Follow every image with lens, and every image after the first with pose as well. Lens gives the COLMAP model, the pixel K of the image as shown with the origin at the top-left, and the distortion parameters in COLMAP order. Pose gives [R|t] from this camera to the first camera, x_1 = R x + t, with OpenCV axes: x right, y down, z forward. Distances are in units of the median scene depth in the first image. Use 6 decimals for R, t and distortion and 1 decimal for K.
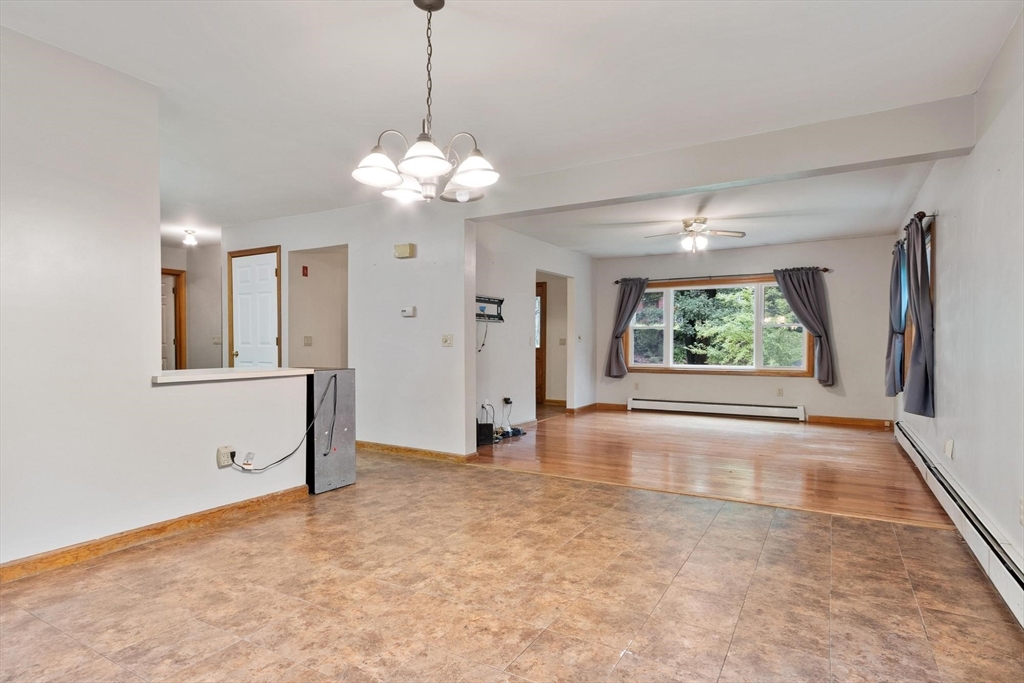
lens RADIAL K [[543.9, 0, 514.2], [0, 543.9, 353.6], [0, 0, 1]] dist [0.002093, -0.000849]
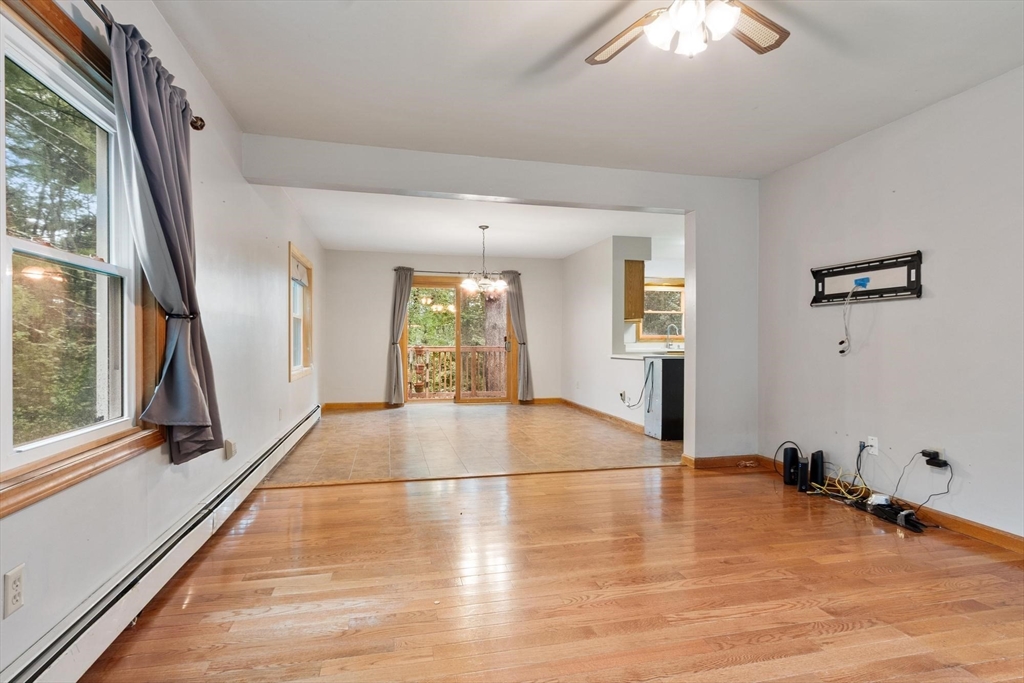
lens RADIAL K [[515.1, 0, 511.0], [0, 515.1, 341.6], [0, 0, 1]] dist [0.003505, -0.000080]
pose [[-0.722728, -0.001449, -0.691131, 0.997478], [-0.014174, 0.999819, 0.012726, -0.030474], [0.690987, 0.018994, -0.722618, 1.857411]]
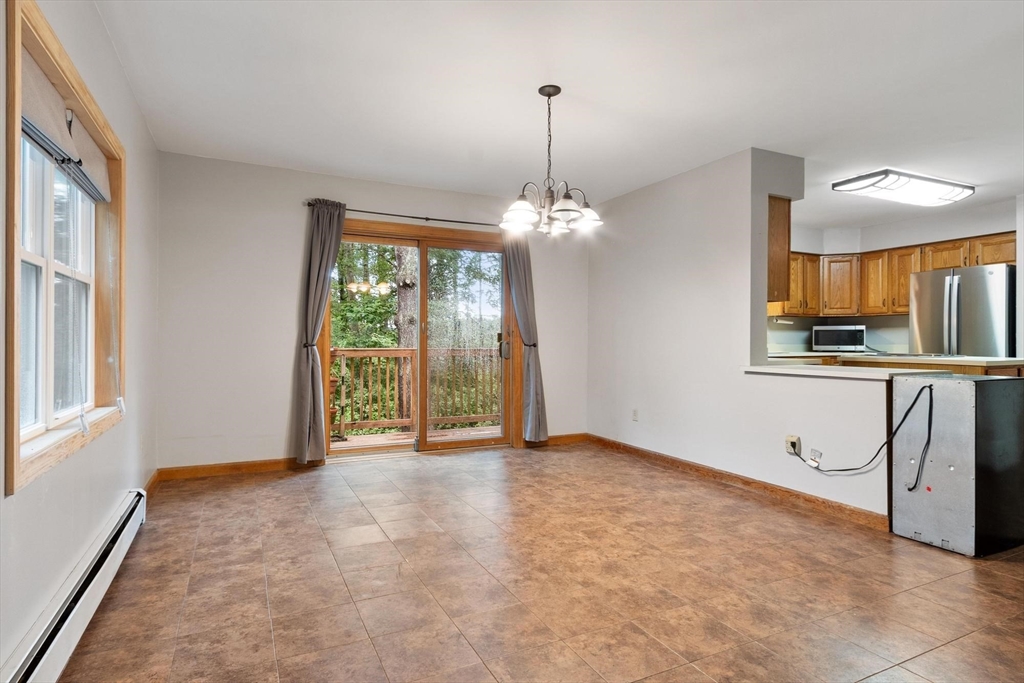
lens RADIAL K [[549.1, 0, 509.8], [0, 549.1, 338.3], [0, 0, 1]] dist [0.007969, 0.000196]
pose [[-0.551636, -0.006354, -0.834061, 0.614897], [-0.018095, 0.999827, 0.004352, -0.016574], [0.833889, 0.017493, -0.551655, 0.988811]]
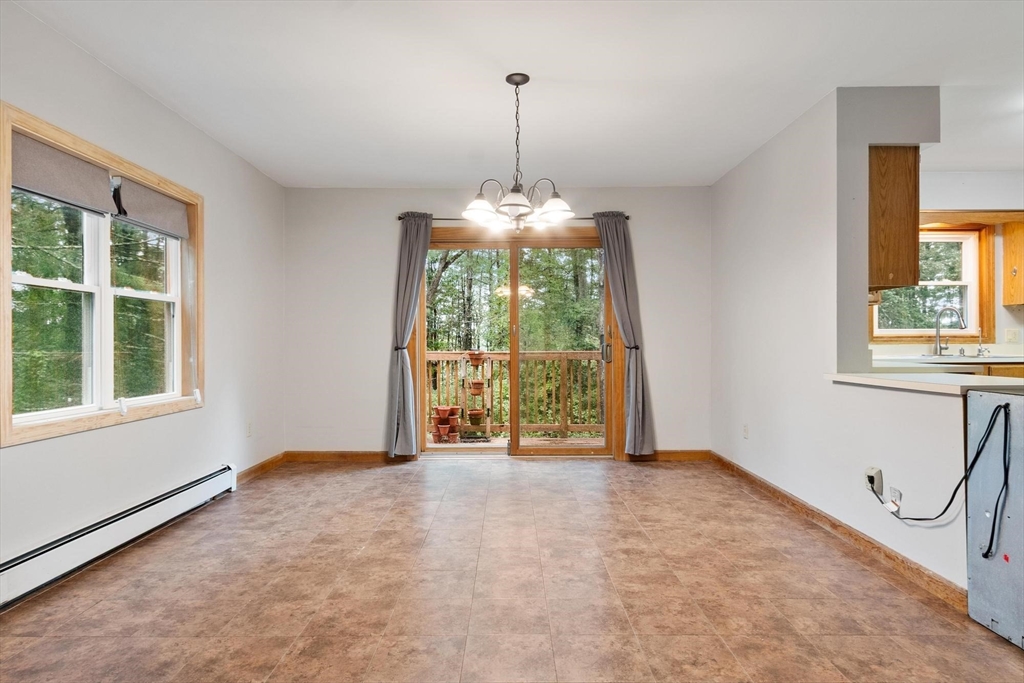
lens RADIAL K [[590.1, 0, 512.0], [0, 590.1, 341.5], [0, 0, 1]] dist [0.004833, 0.000708]
pose [[-0.862472, 0.000654, -0.506105, 0.333637], [-0.005653, 0.999924, 0.010926, -0.021051], [0.506074, 0.012285, -0.862403, 1.297844]]
